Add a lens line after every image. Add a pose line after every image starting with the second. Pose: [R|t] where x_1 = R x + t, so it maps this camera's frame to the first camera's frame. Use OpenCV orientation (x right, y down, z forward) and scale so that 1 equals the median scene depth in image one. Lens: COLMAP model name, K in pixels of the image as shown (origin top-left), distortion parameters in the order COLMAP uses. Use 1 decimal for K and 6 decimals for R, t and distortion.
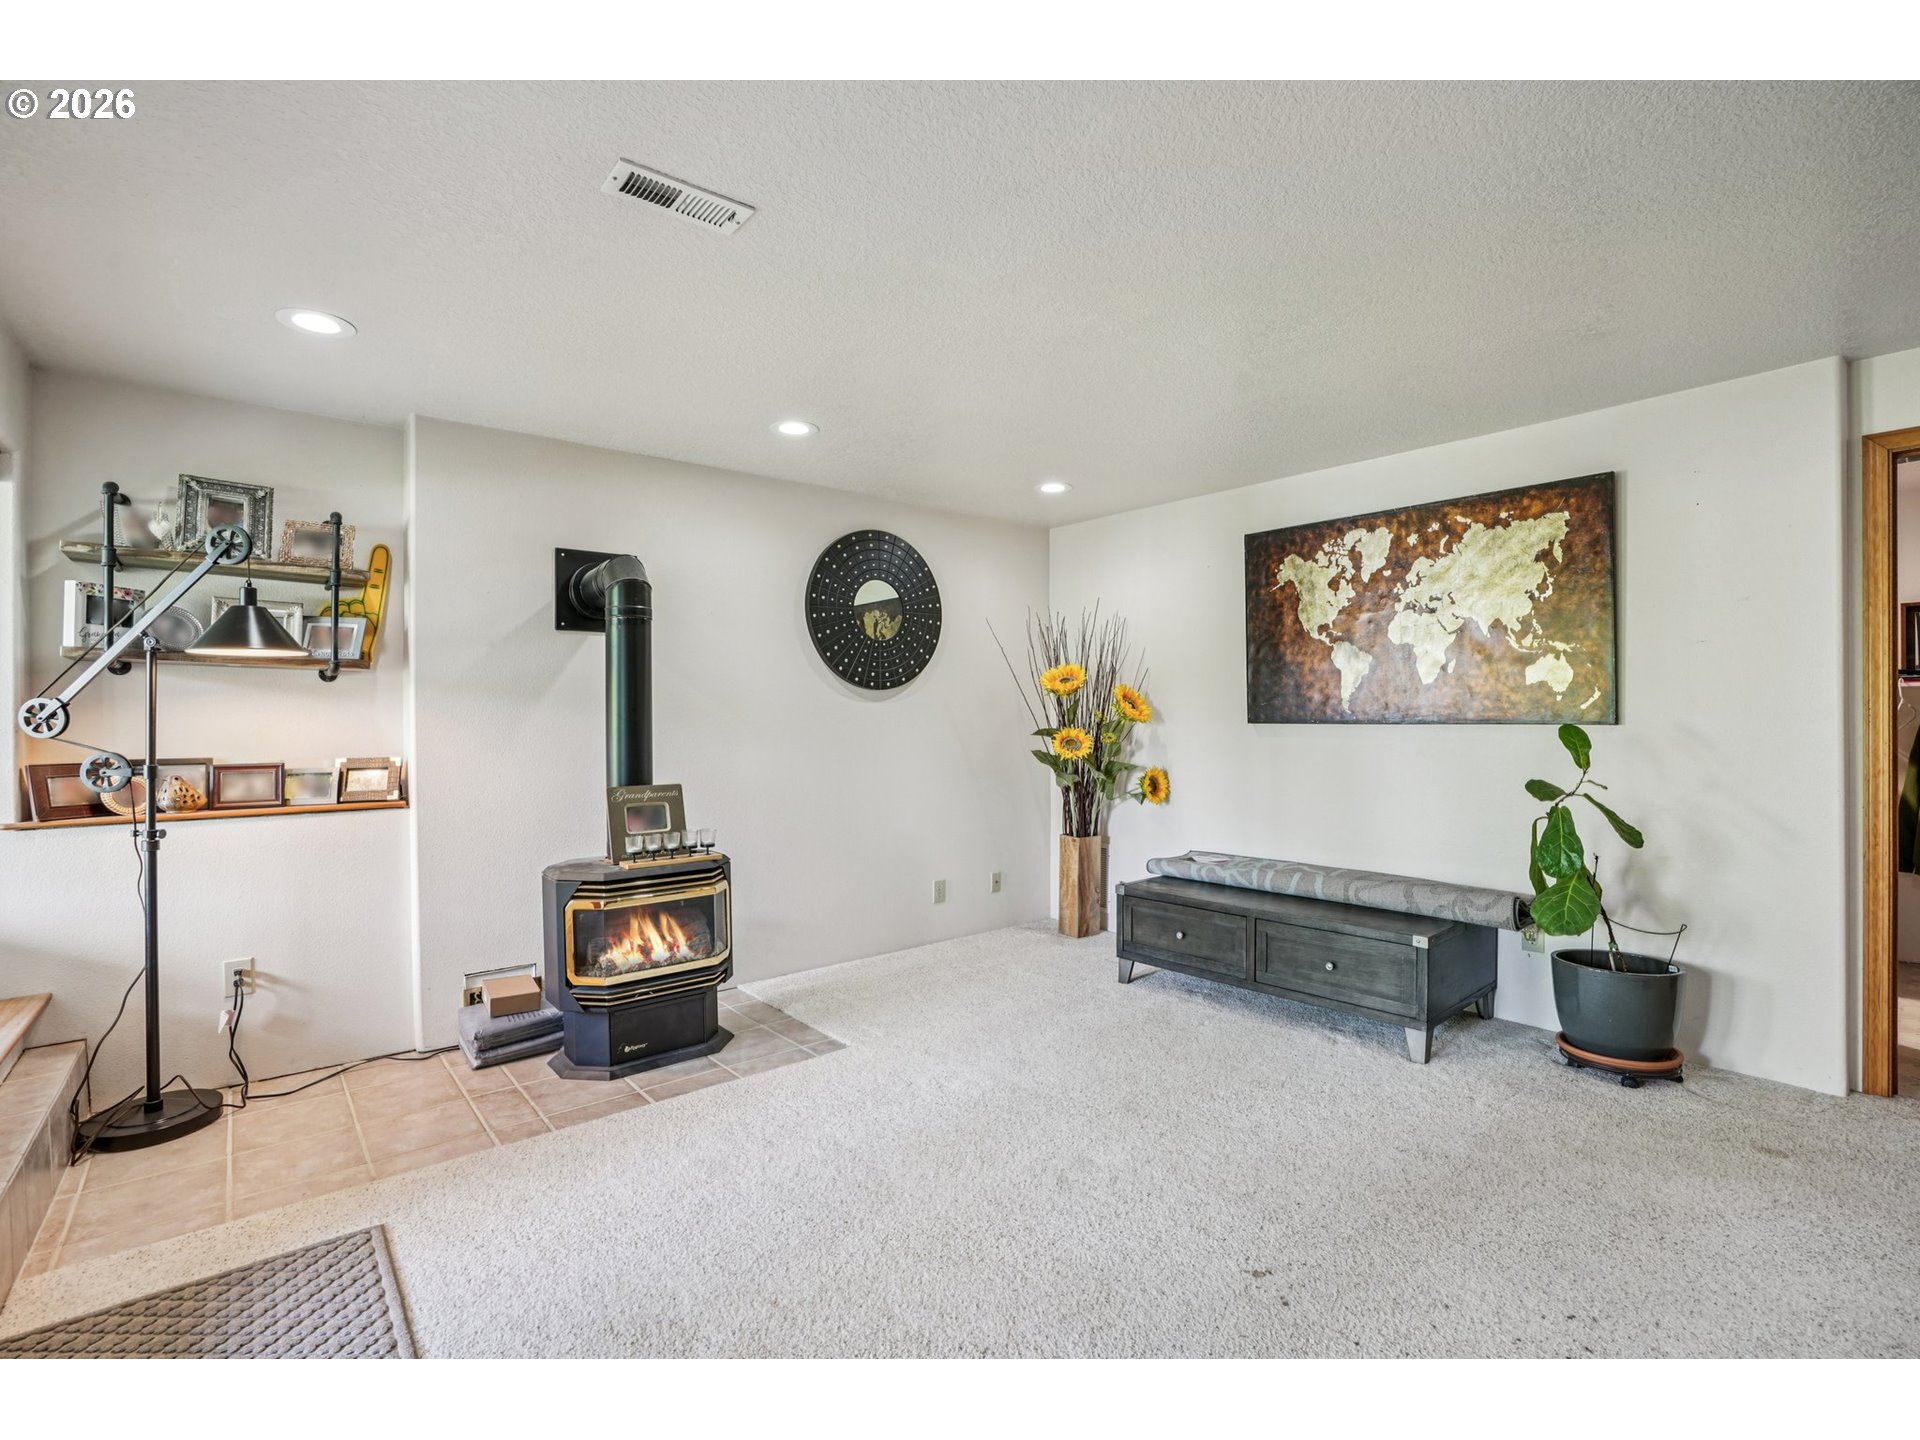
lens RADIAL K [[887.7, 0, 966.9], [0, 887.7, 724.3], [0, 0, 1]] dist [-0.059951, 0.020938]
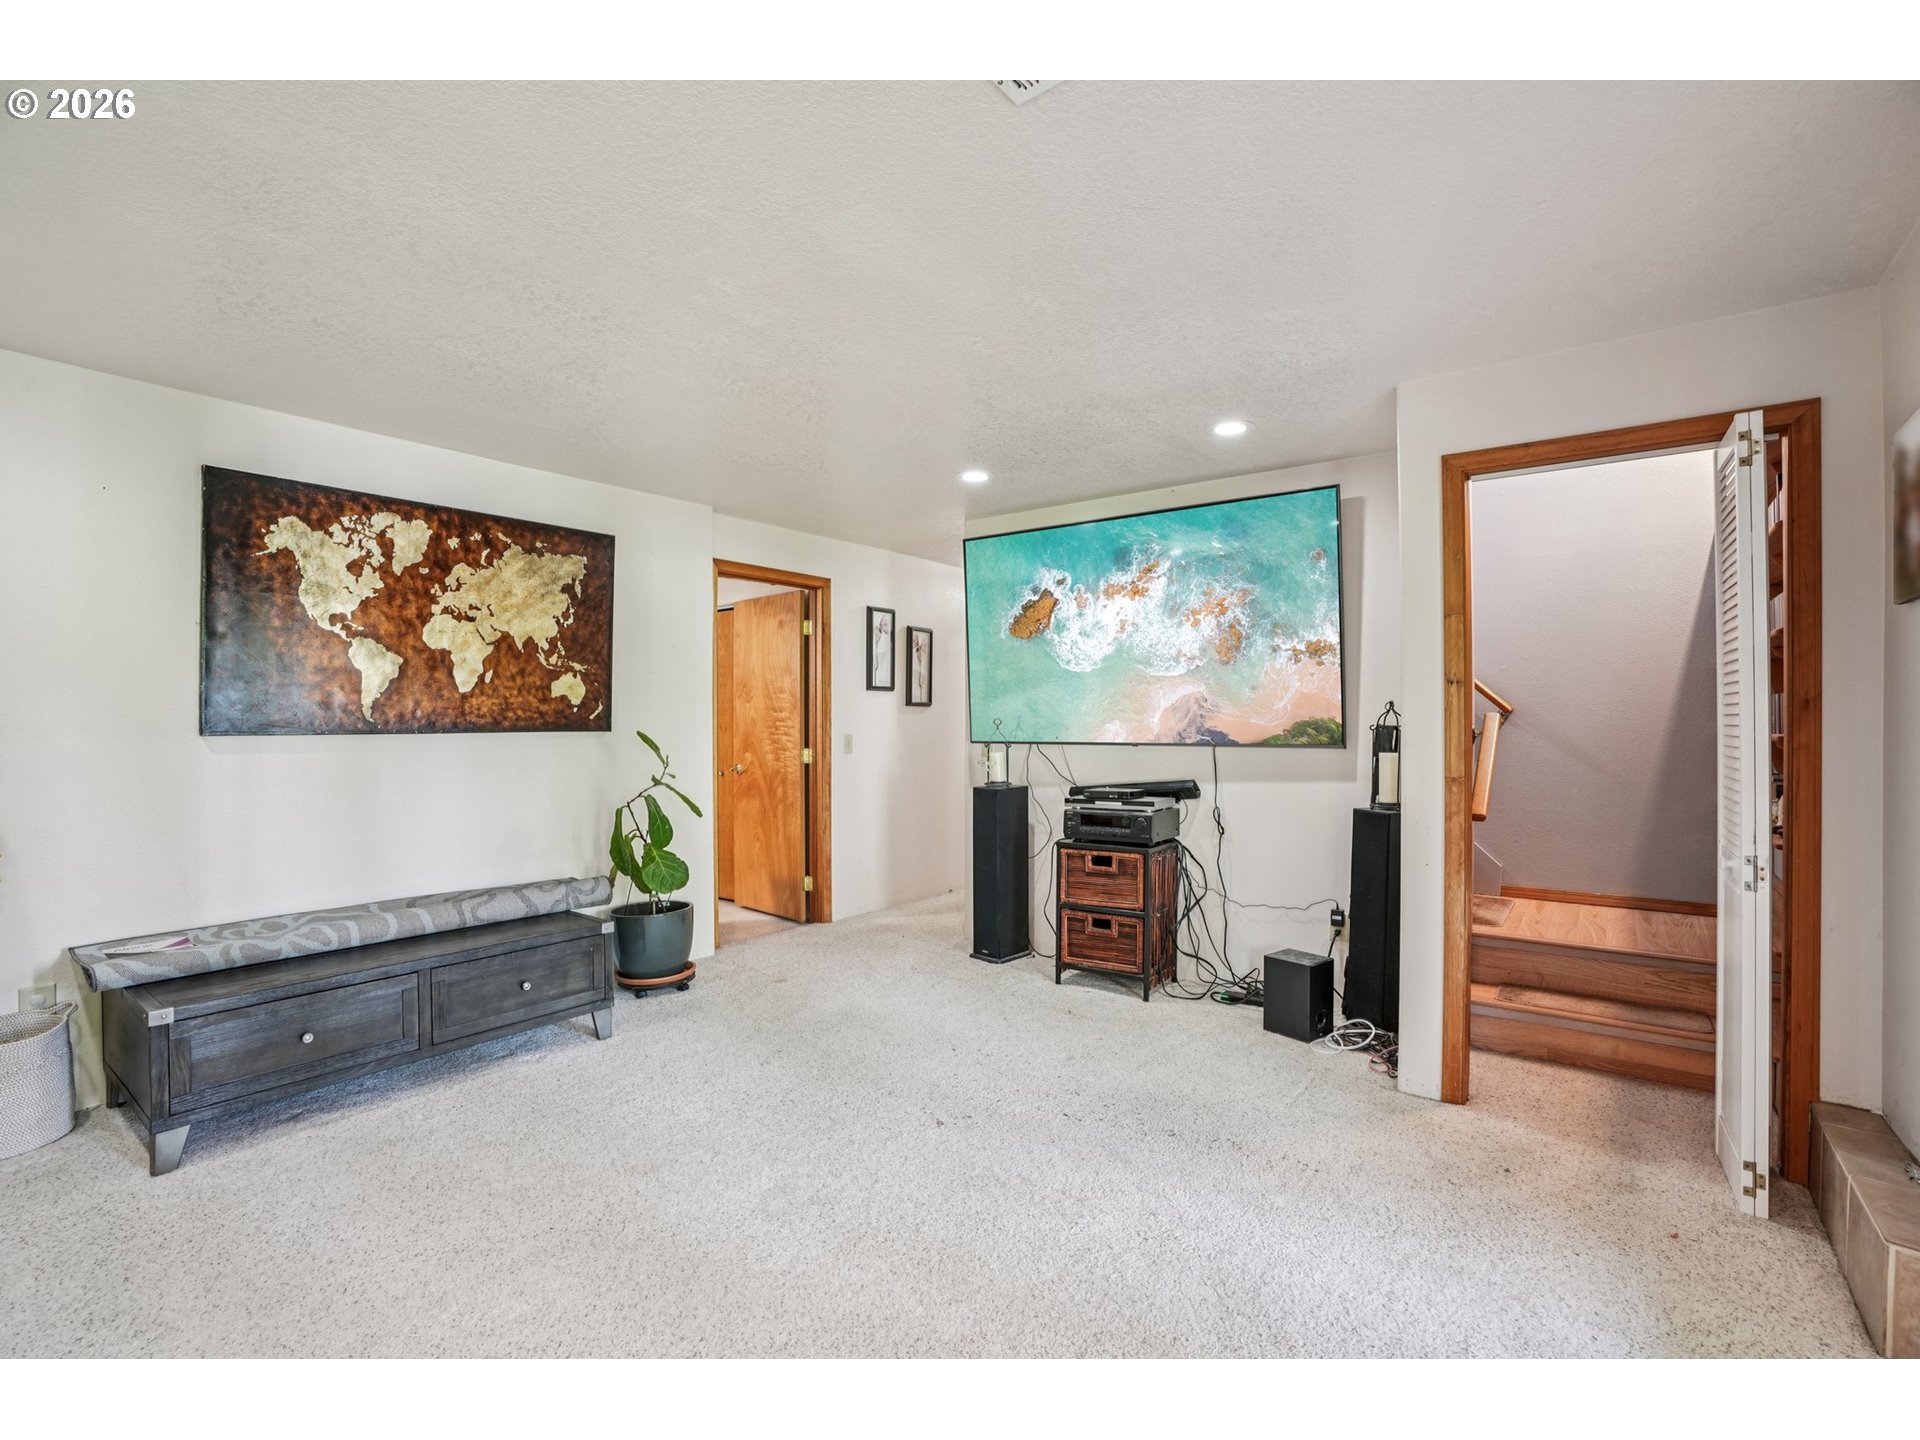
lens RADIAL K [[887.7, 0, 966.9], [0, 887.7, 724.3], [0, 0, 1]] dist [-0.059951, 0.020938]
pose [[-0.209989, -0.000312, 0.977704, -0.562879], [0.009311, 0.999954, 0.002319, -0.007196], [-0.977659, 0.009590, -0.209976, 0.659566]]
